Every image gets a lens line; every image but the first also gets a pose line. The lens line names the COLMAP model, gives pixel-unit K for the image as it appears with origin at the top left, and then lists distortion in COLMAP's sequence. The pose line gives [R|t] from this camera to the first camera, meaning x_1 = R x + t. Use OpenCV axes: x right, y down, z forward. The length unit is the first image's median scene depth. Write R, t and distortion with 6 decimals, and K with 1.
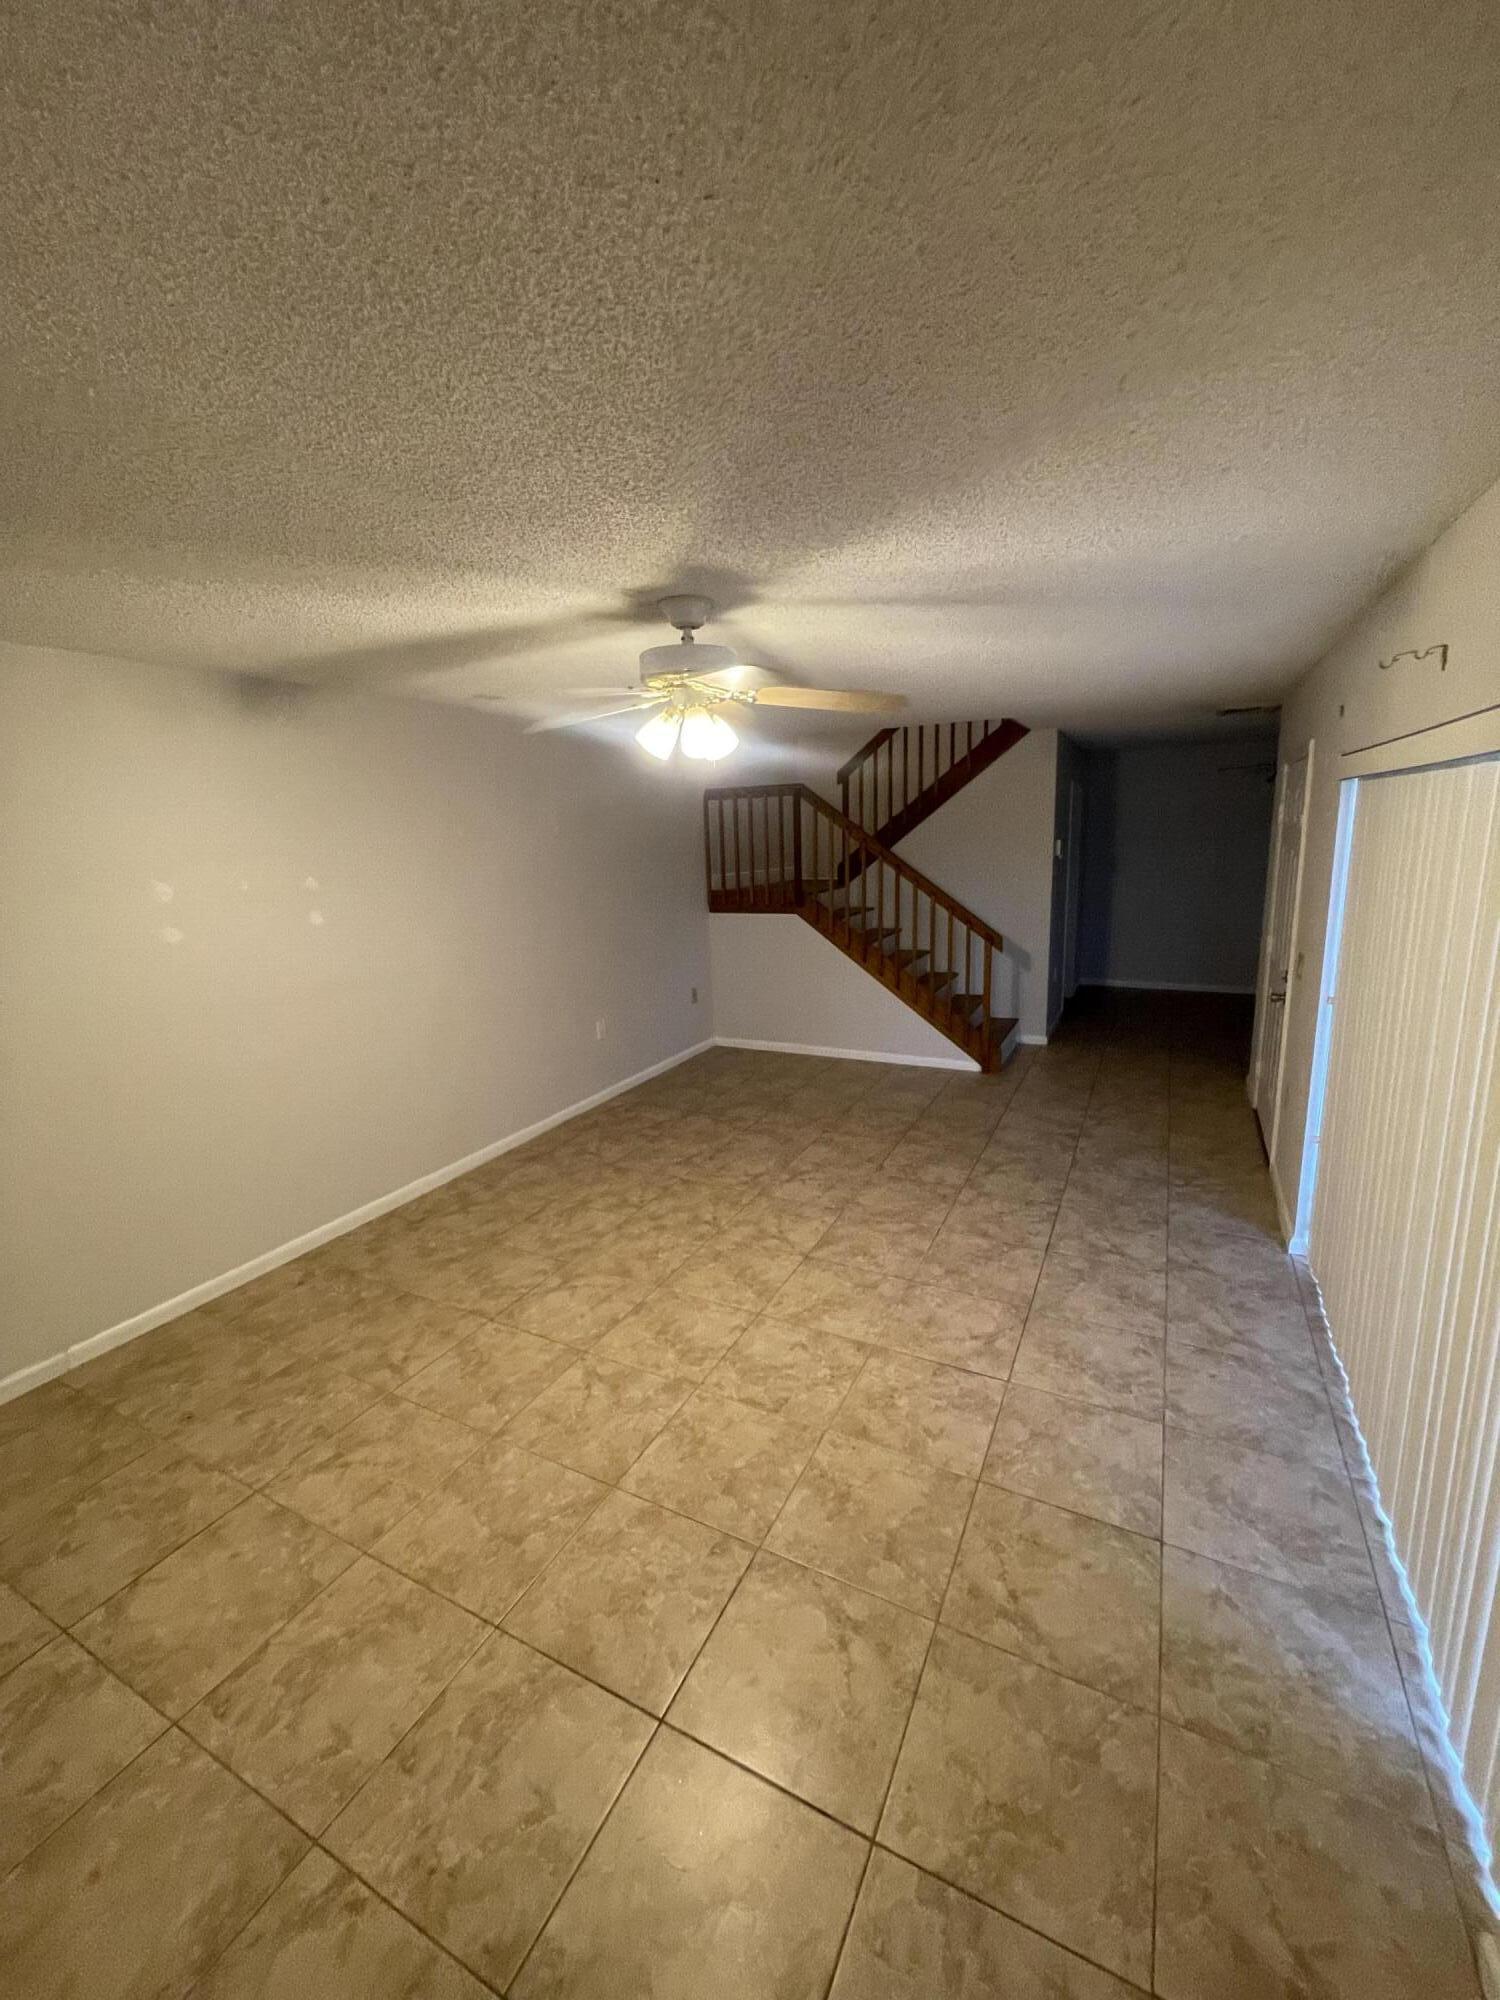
lens RADIAL K [[810.3, 0, 758.2], [0, 810.3, 989.6], [0, 0, 1]] dist [-0.001519, 0.001058]
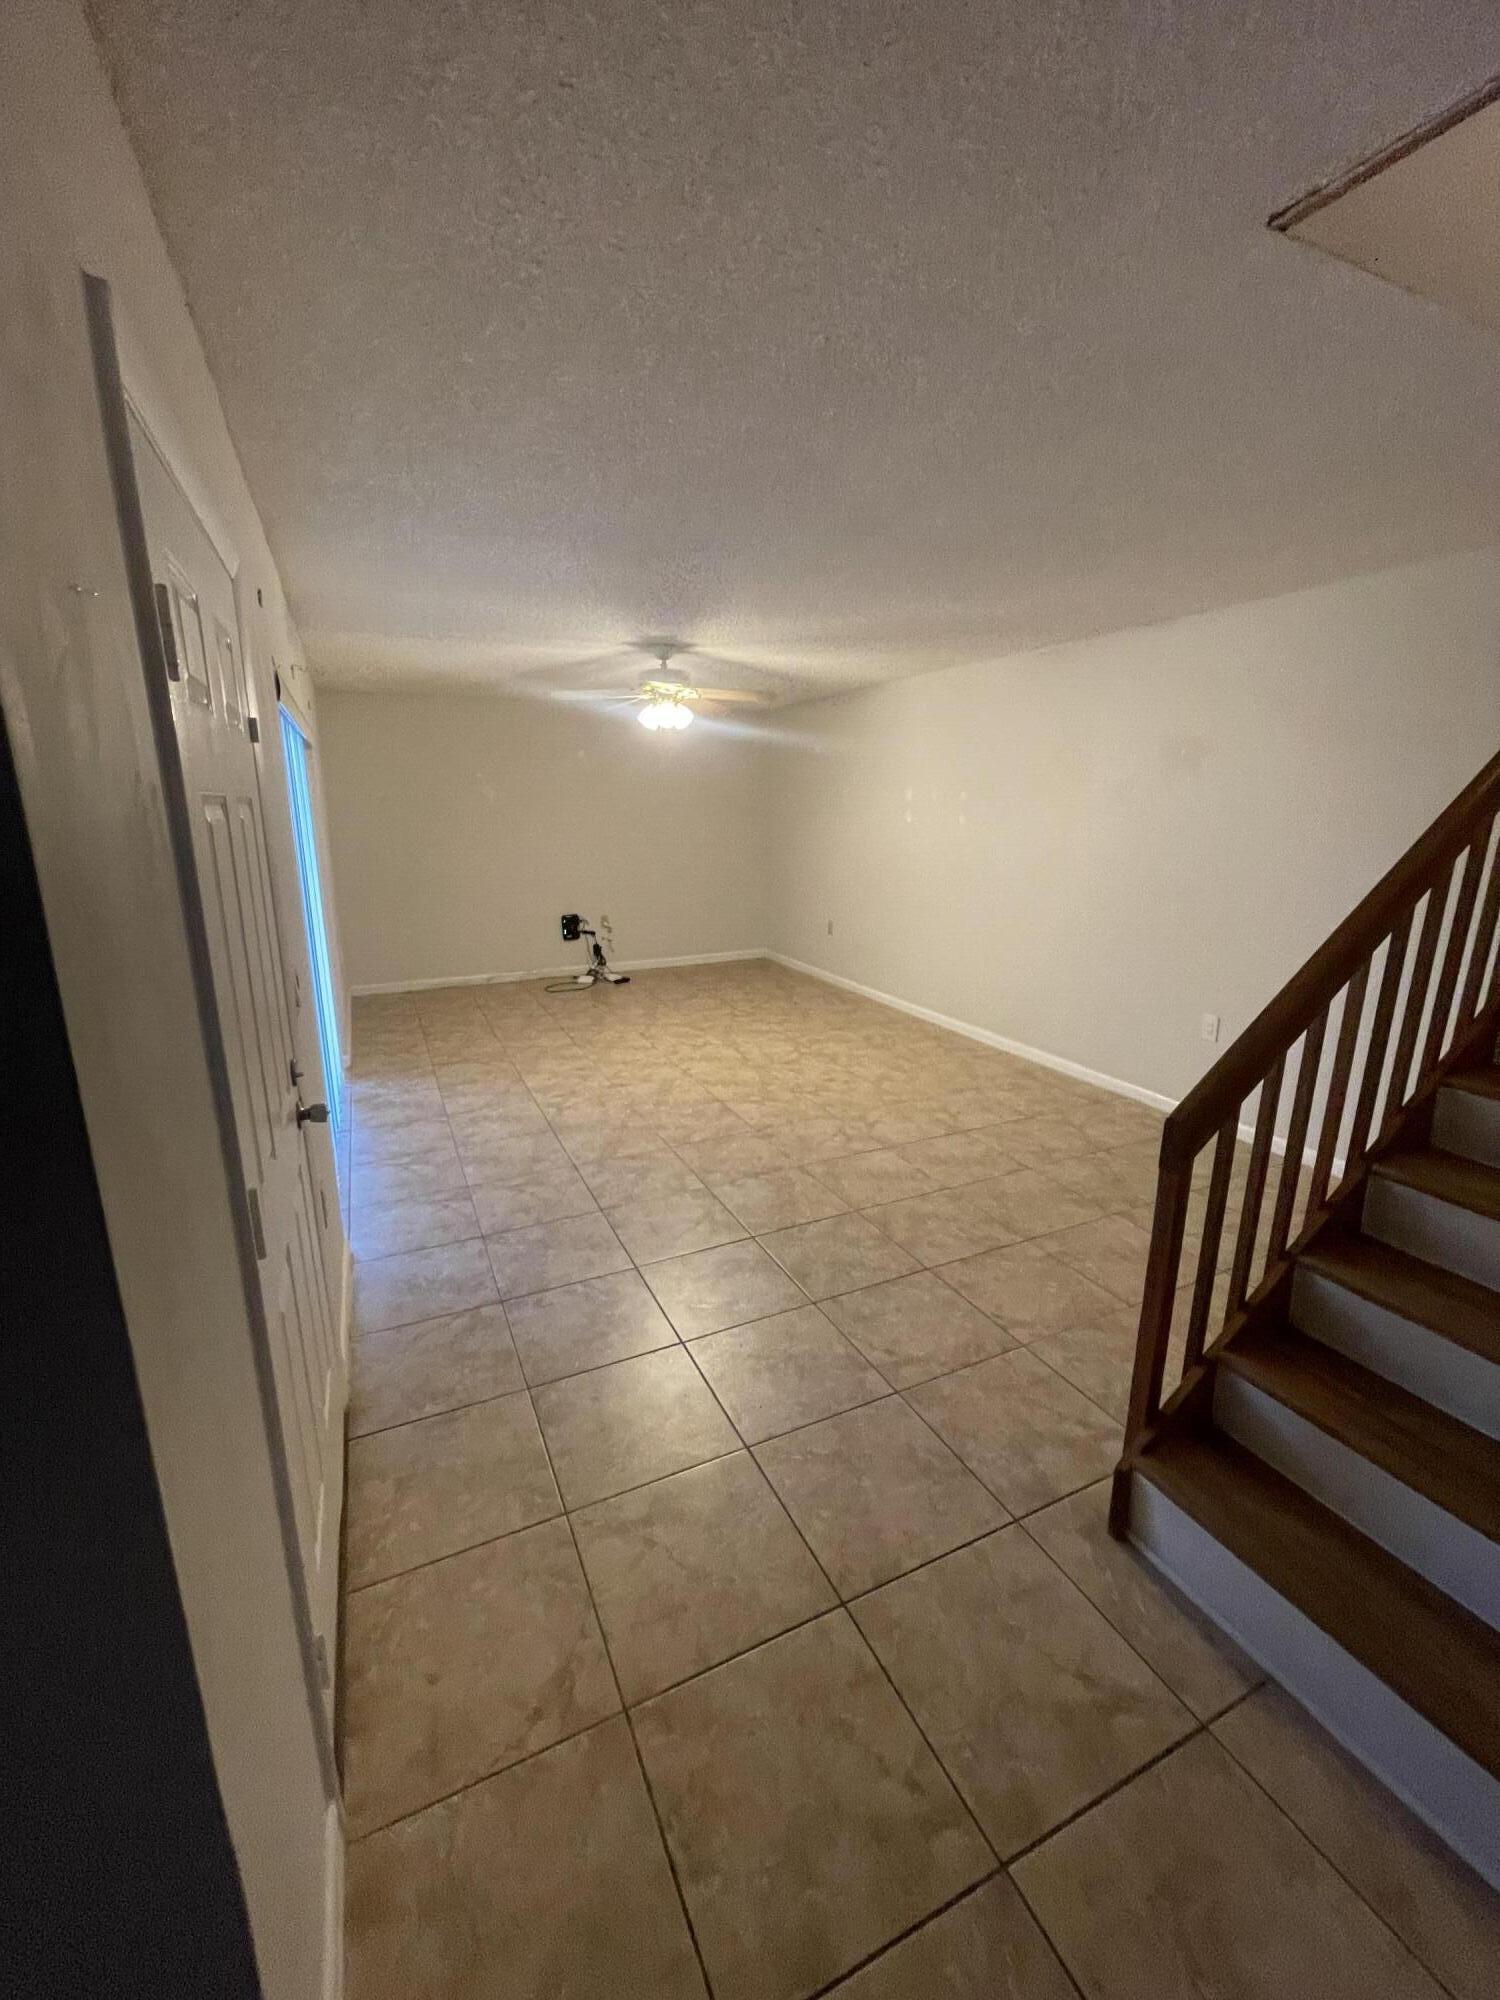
lens RADIAL K [[810.3, 0, 744.9], [0, 810.3, 991.2], [0, 0, 1]] dist [-0.001519, 0.001058]
pose [[-0.619826, 0.209582, -0.756235, 1.056043], [-0.135530, 0.920606, 0.366219, -0.332687], [0.772947, 0.329484, -0.542211, 1.819191]]
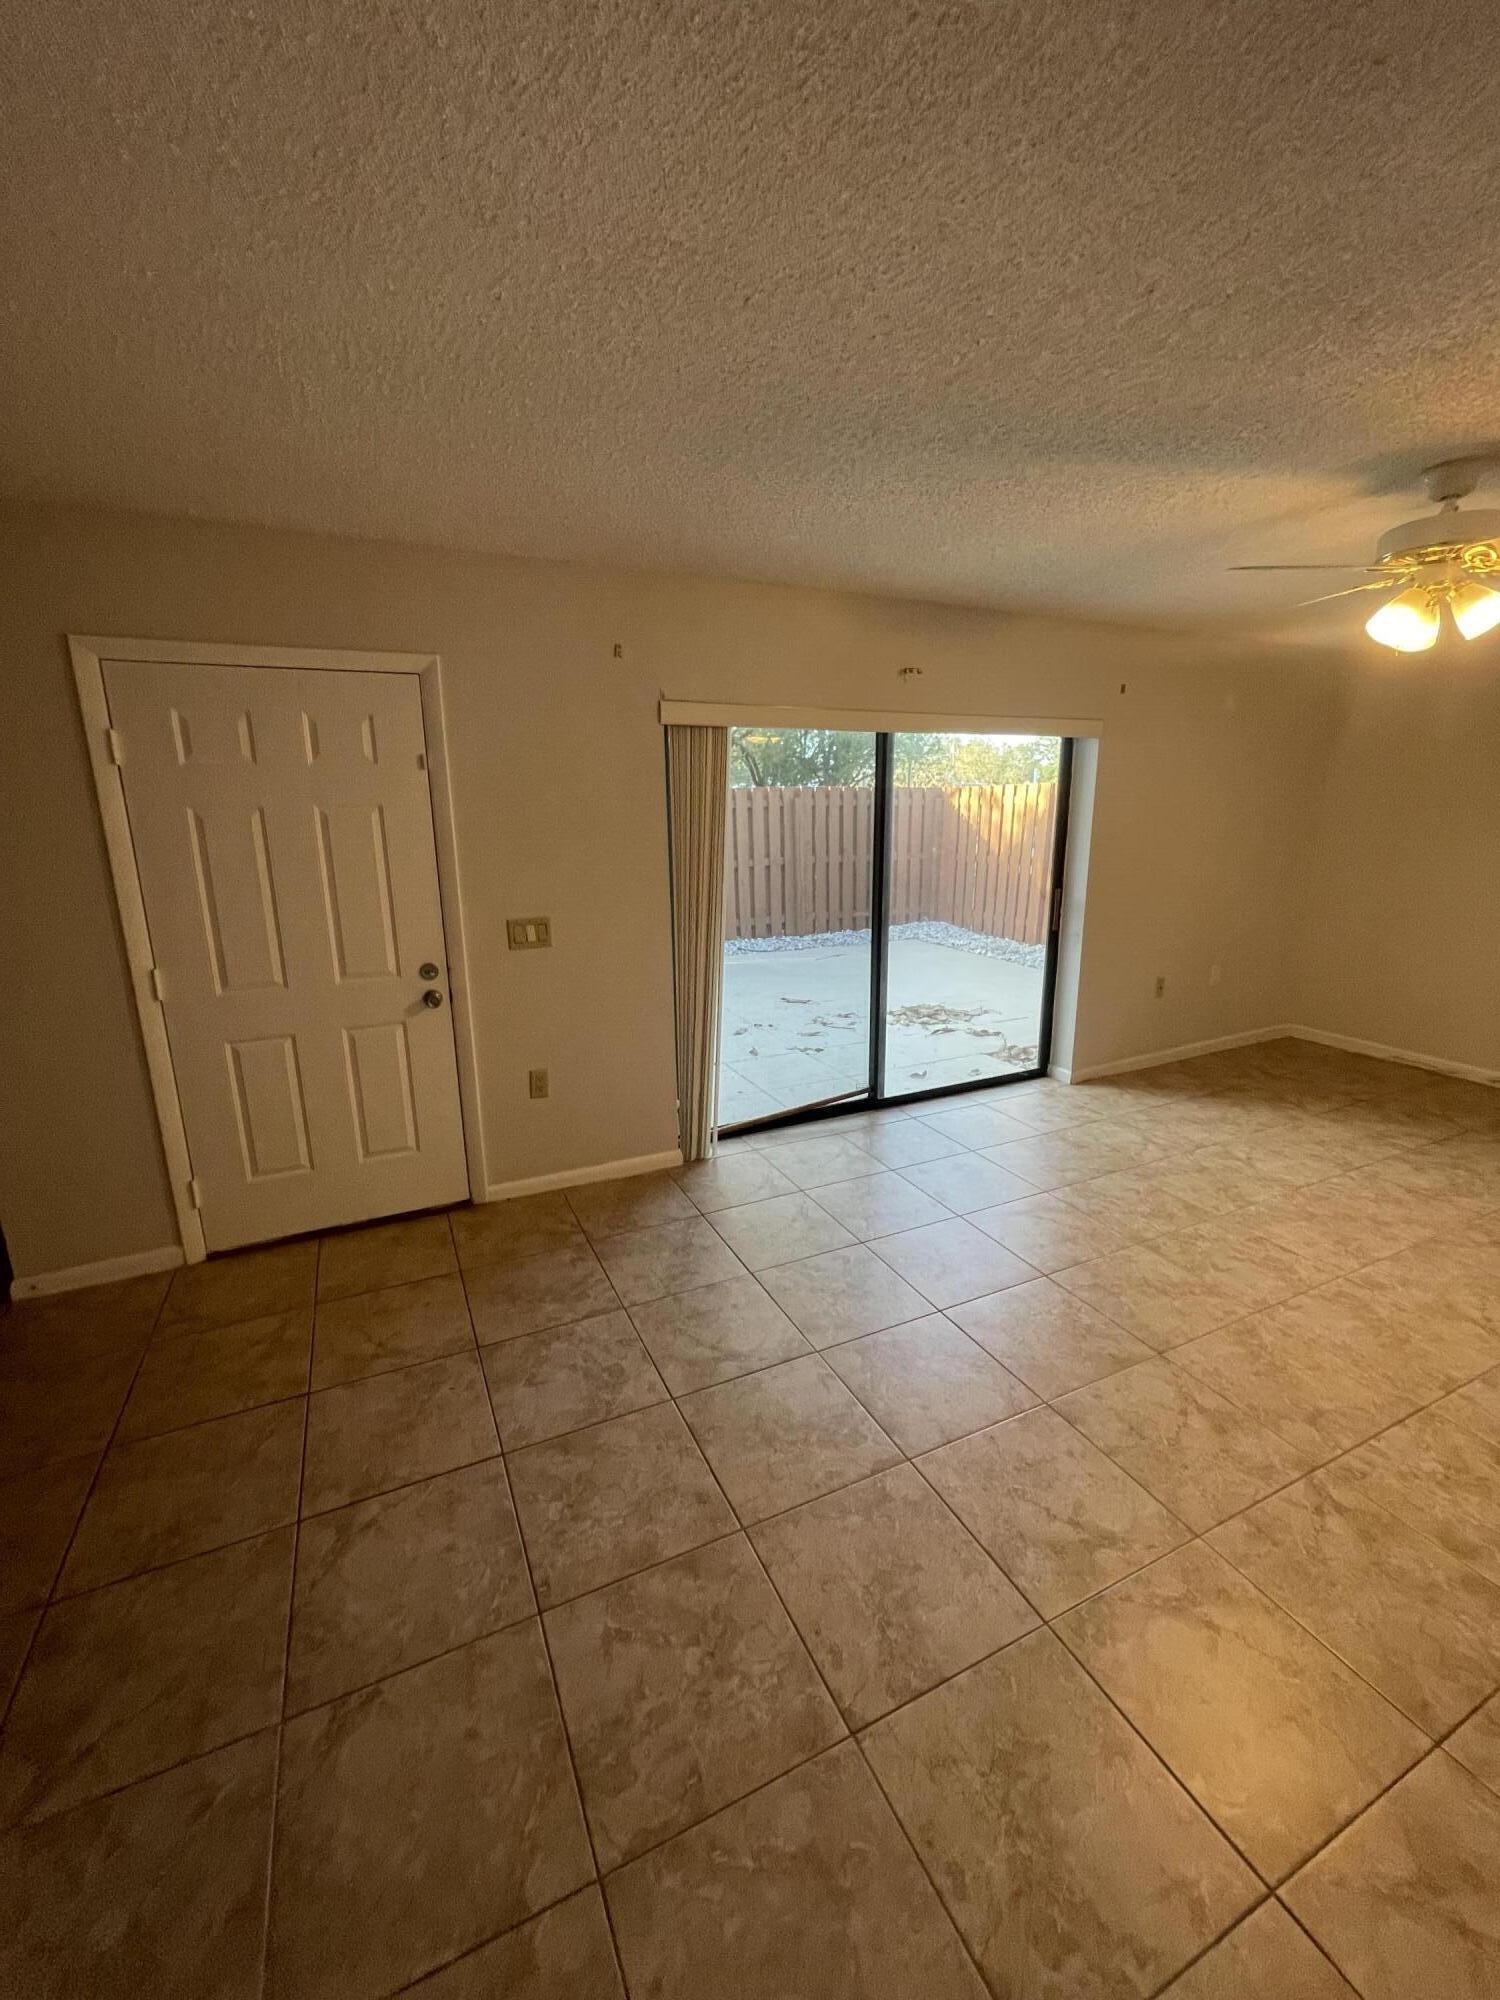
lens RADIAL K [[810.3, 0, 750.5], [0, 810.3, 997.6], [0, 0, 1]] dist [-0.001519, 0.001058]
pose [[-0.785949, -0.112853, 0.607905, -0.056579], [0.155655, 0.915420, 0.371184, -0.287622], [-0.598378, 0.386355, -0.701907, 1.723846]]
